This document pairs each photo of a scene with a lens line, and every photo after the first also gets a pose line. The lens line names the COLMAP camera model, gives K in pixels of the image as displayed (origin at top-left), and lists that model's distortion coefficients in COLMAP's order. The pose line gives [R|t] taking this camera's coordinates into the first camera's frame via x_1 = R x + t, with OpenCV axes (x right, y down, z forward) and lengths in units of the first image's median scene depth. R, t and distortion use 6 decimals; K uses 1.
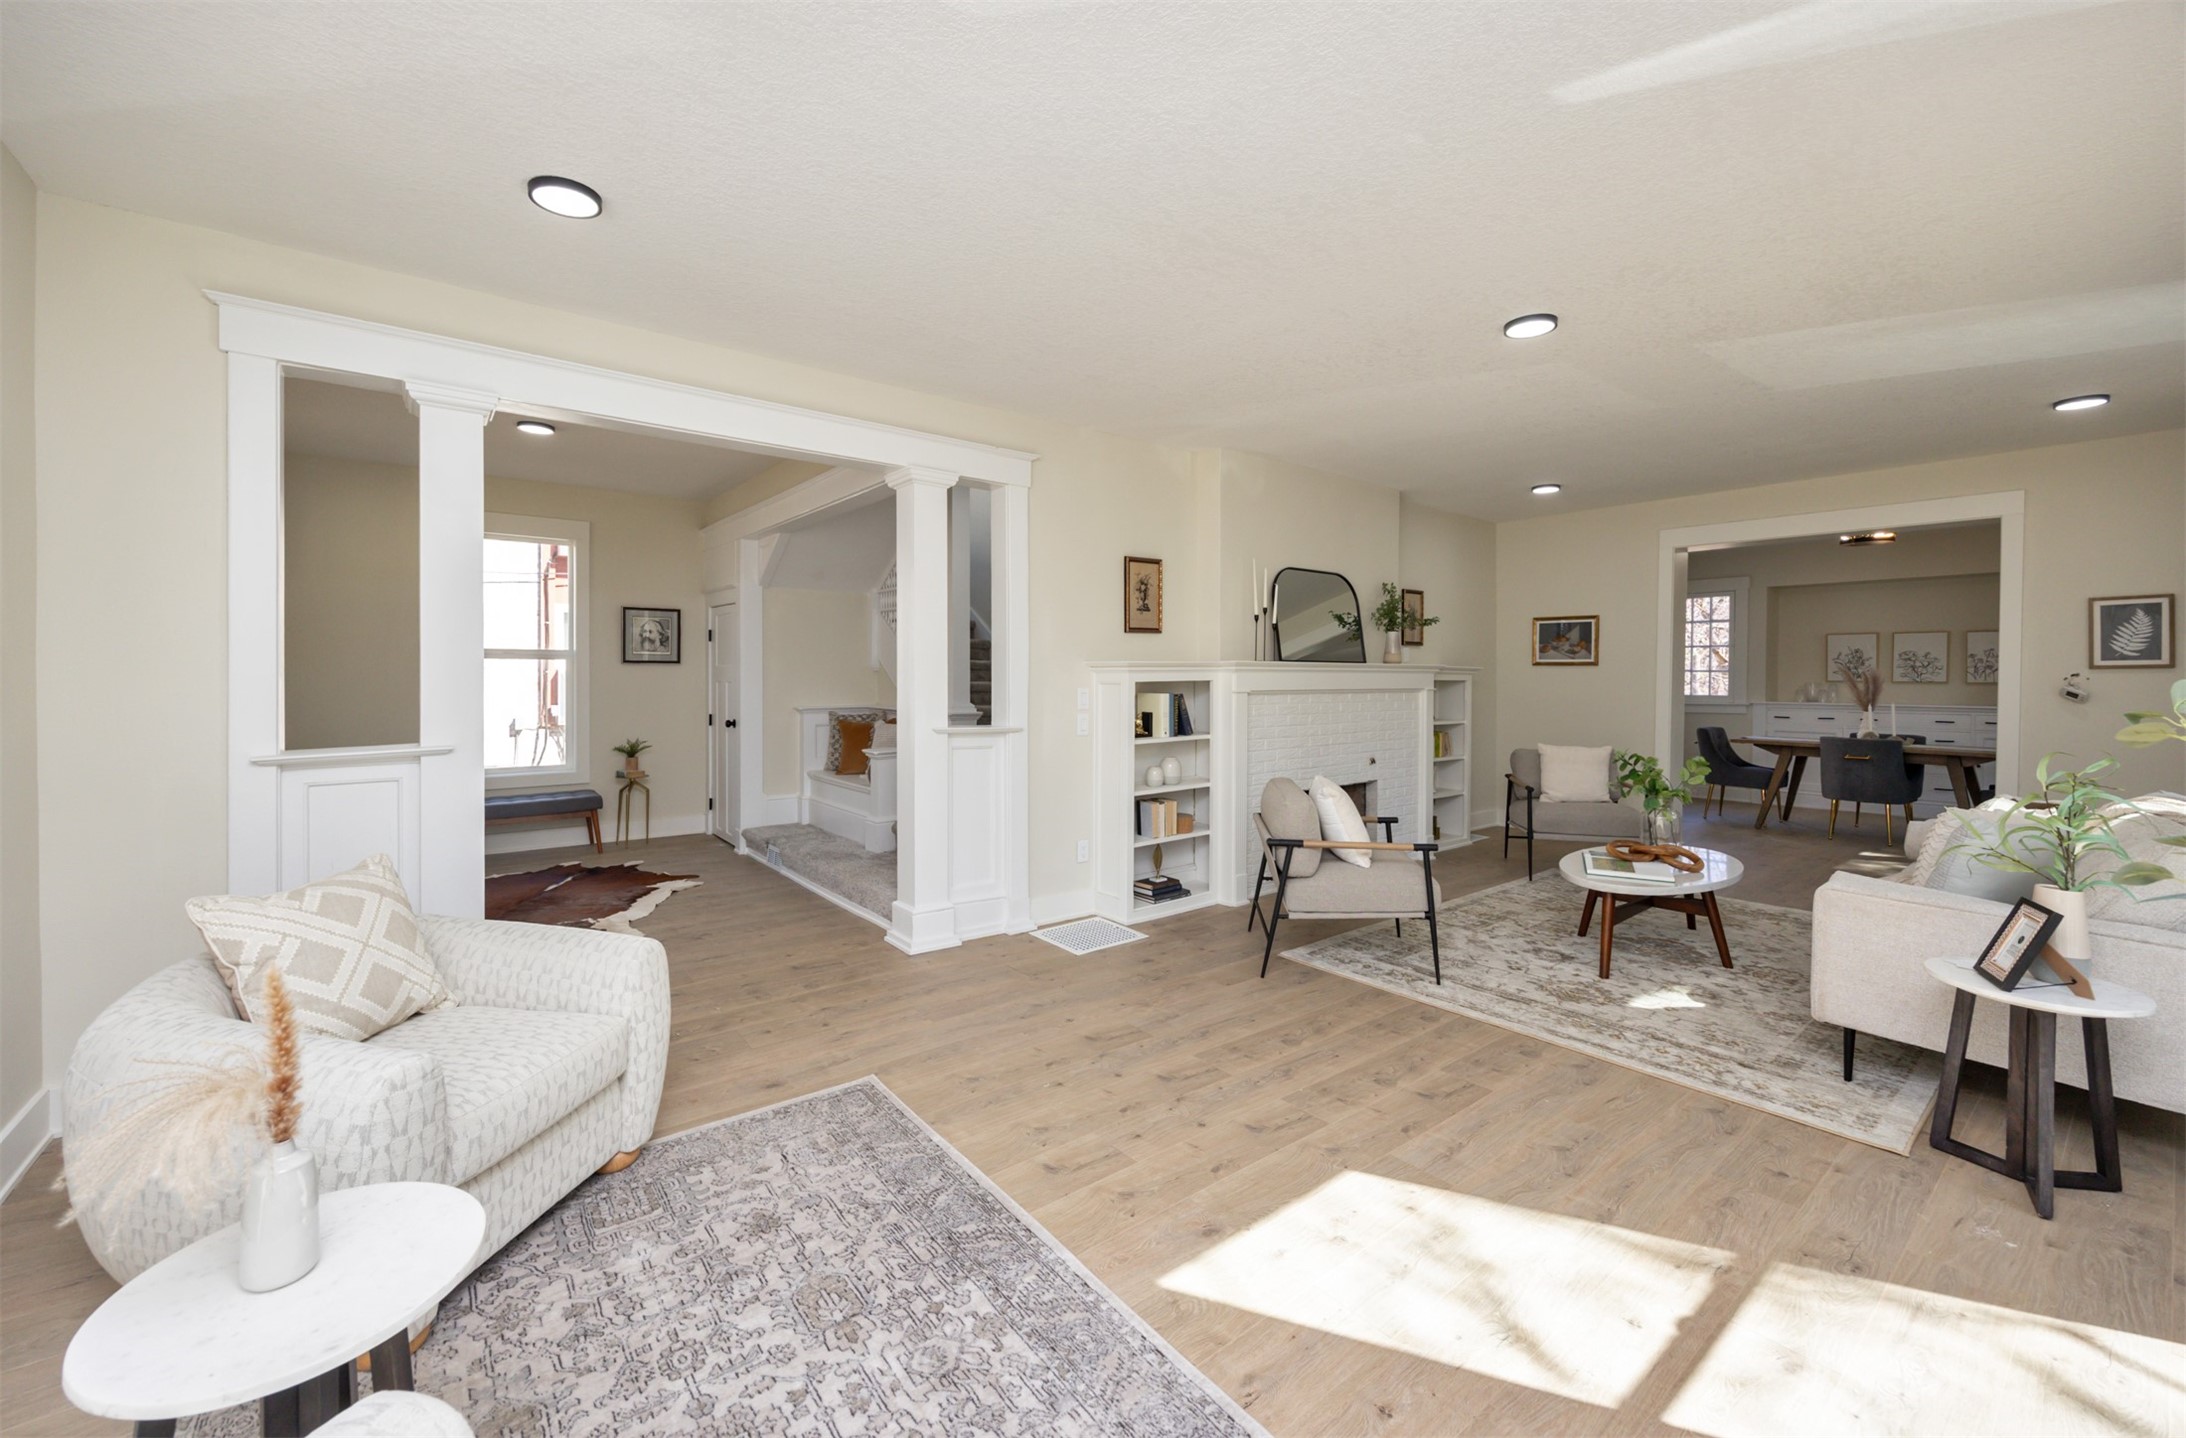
lens RADIAL K [[867.8, 0, 1048.4], [0, 867.8, 679.5], [0, 0, 1]] dist [-0.003163, -0.000382]
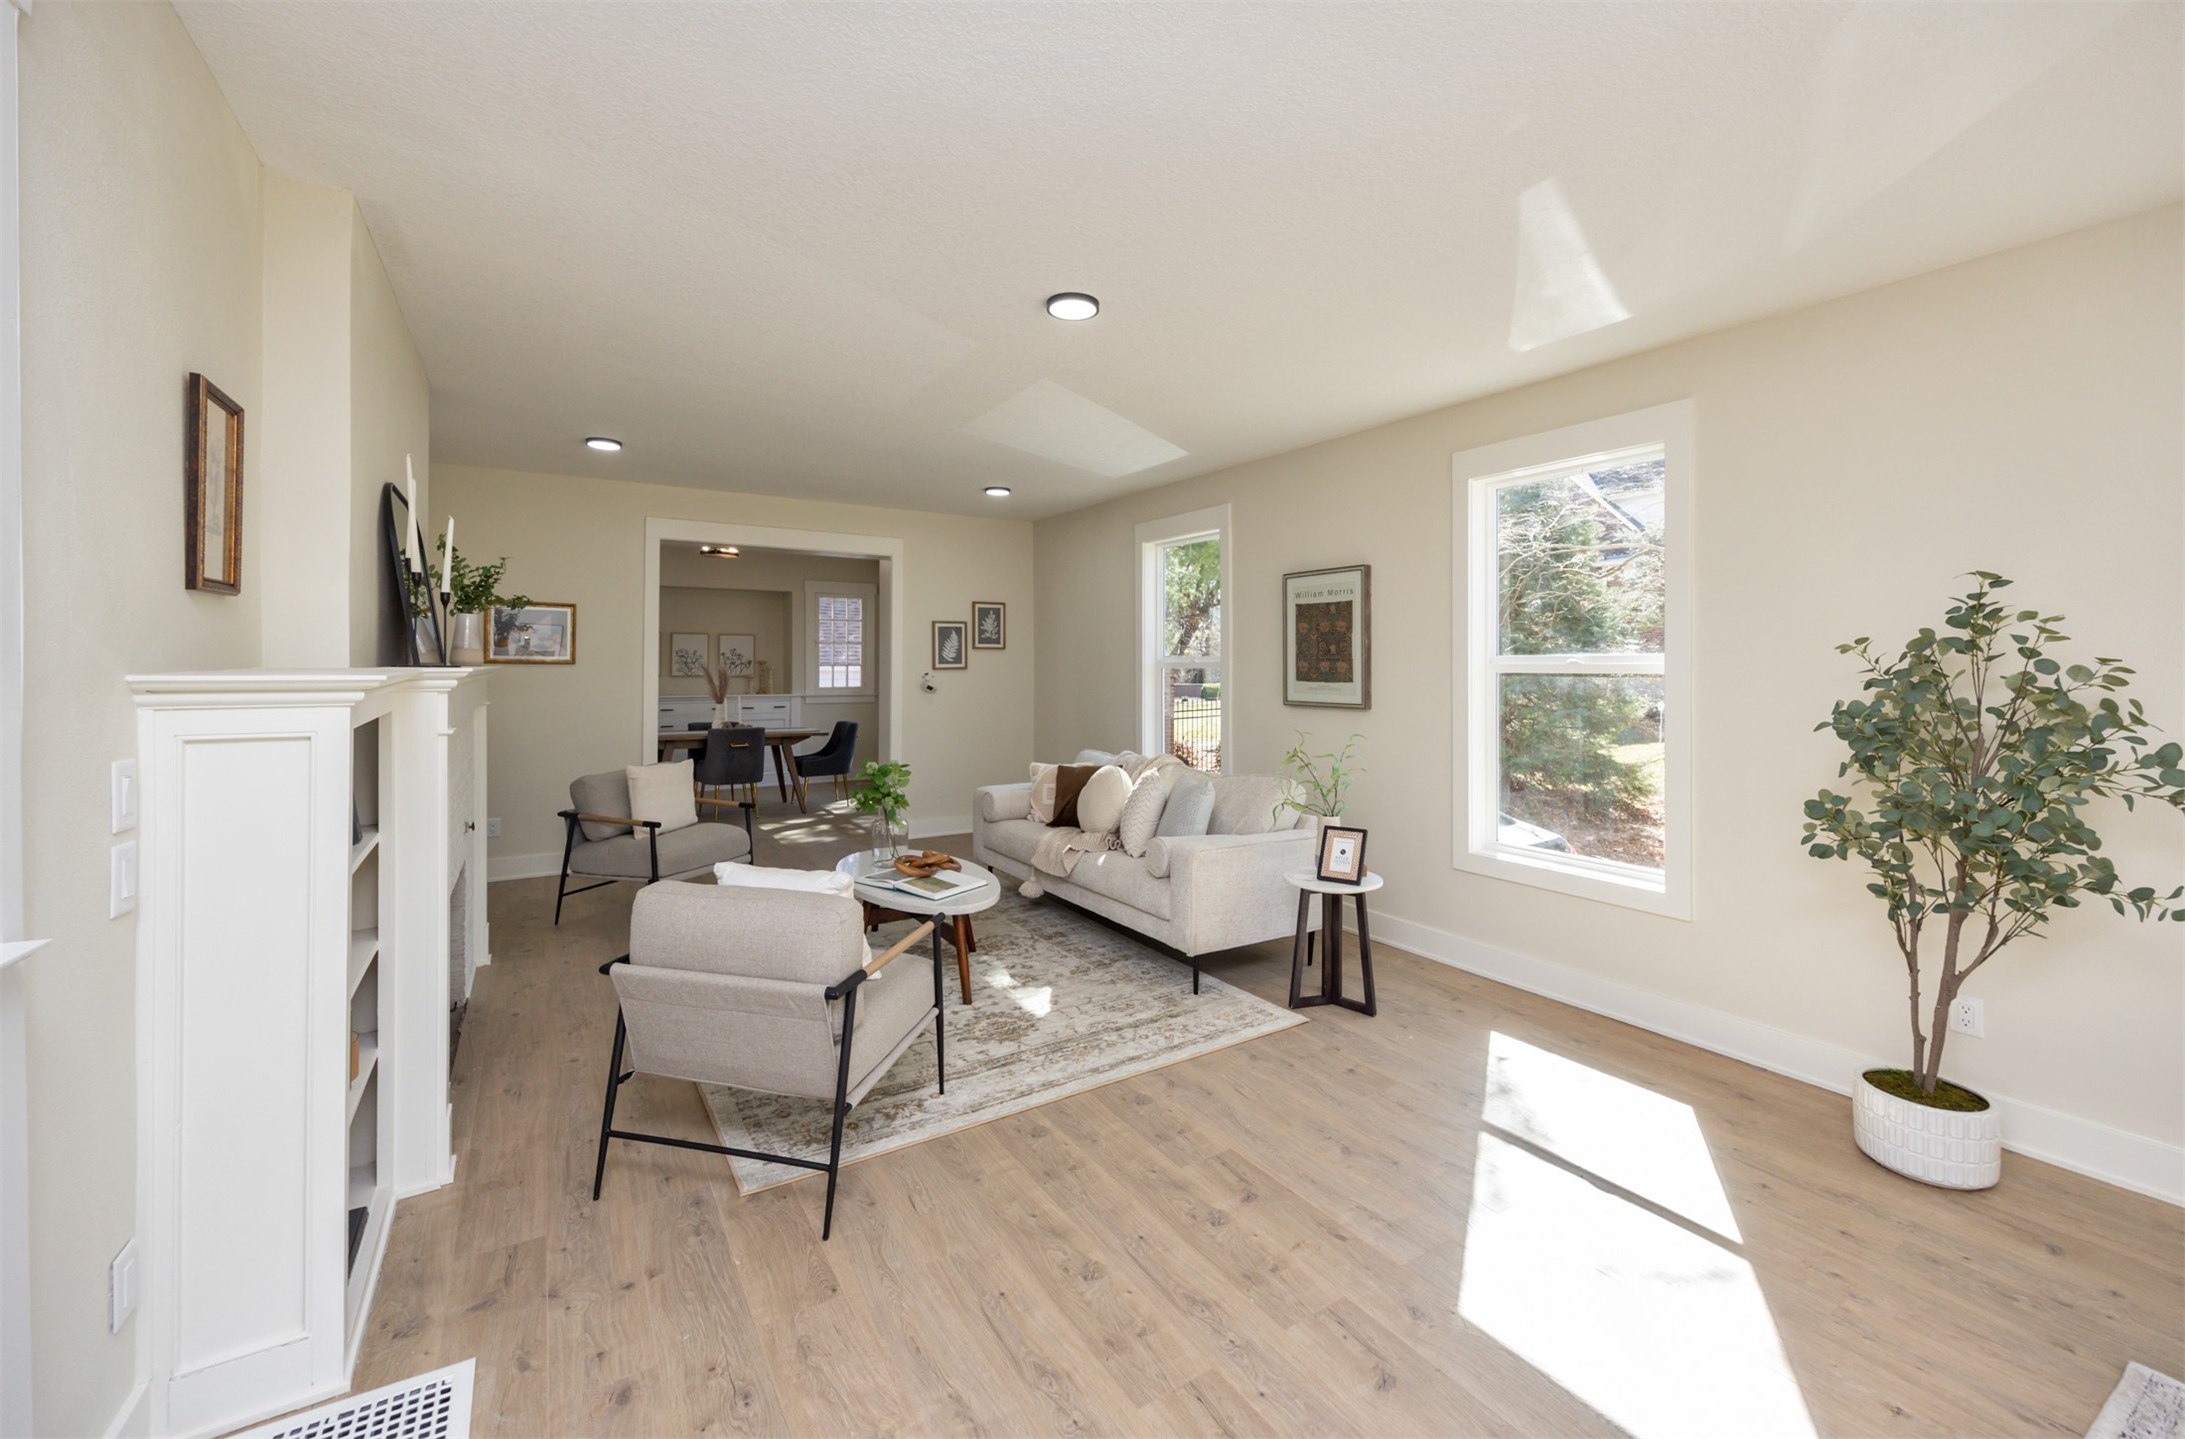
lens RADIAL K [[867.4, 0, 1122.5], [0, 867.4, 666.1], [0, 0, 1]] dist [-0.003163, -0.000382]
pose [[0.065253, -0.004790, 0.997857, -0.293509], [0.003542, 0.999983, 0.004569, -0.030827], [-0.997862, 0.003237, 0.065268, 0.752953]]
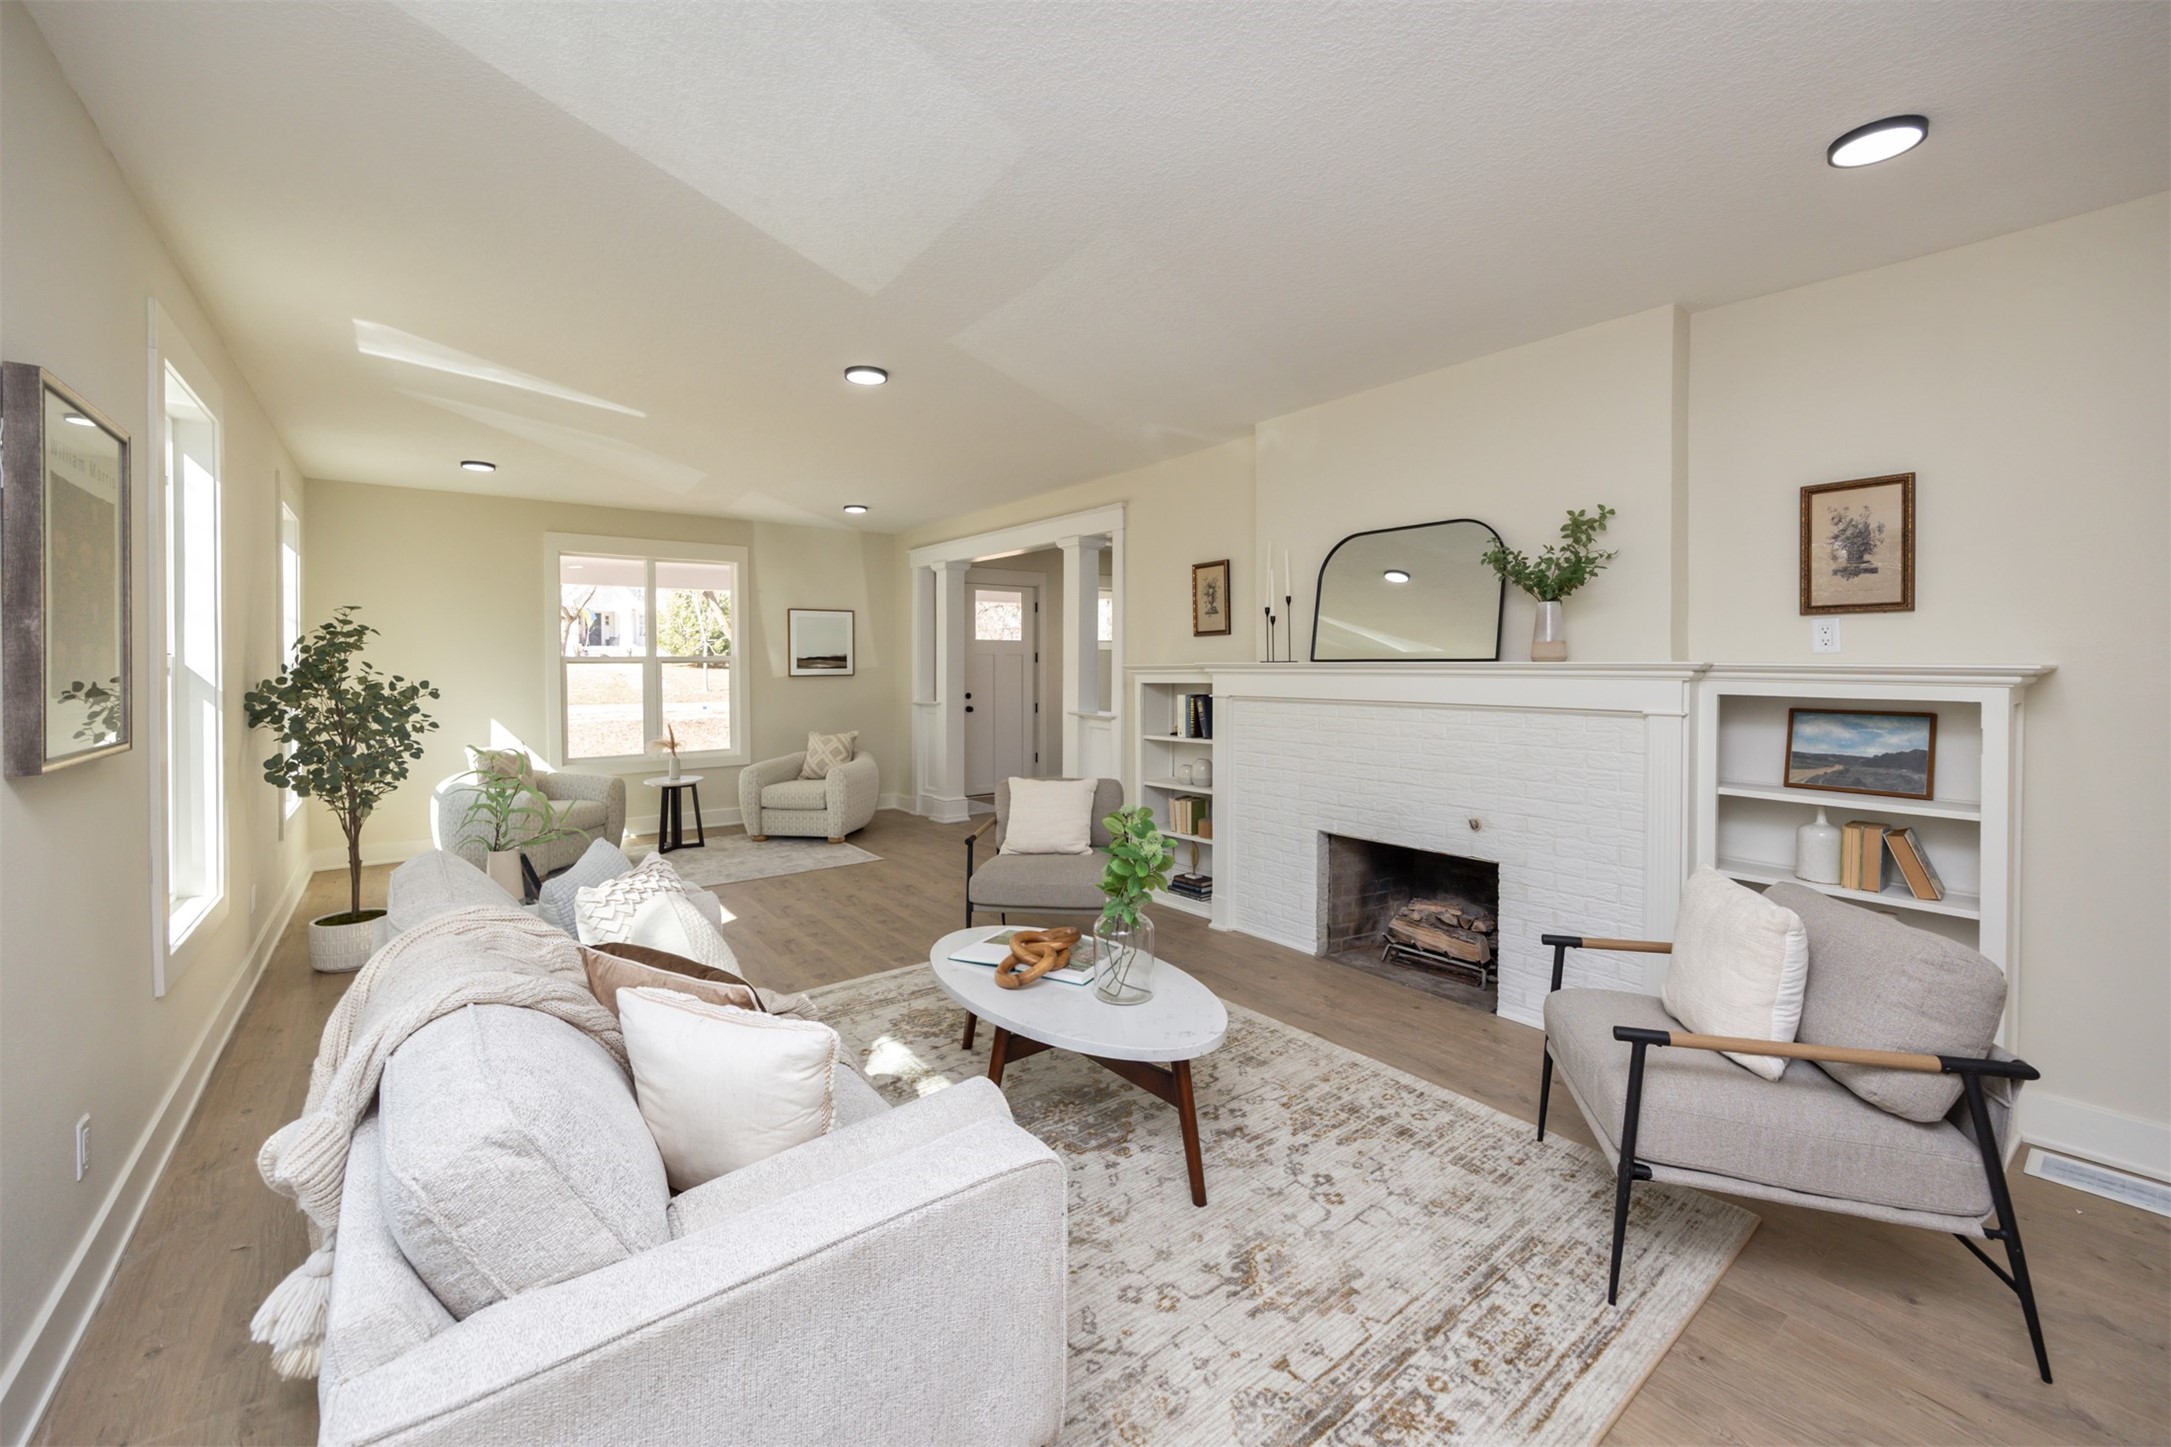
lens RADIAL K [[861.9, 0, 1097.1], [0, 861.9, 670.4], [0, 0, 1]] dist [-0.003163, -0.000382]
pose [[0.015471, 0.002765, -0.999876, 1.441446], [-0.002998, 0.999992, 0.002719, -0.019594], [0.999876, 0.002956, 0.015479, 1.091010]]
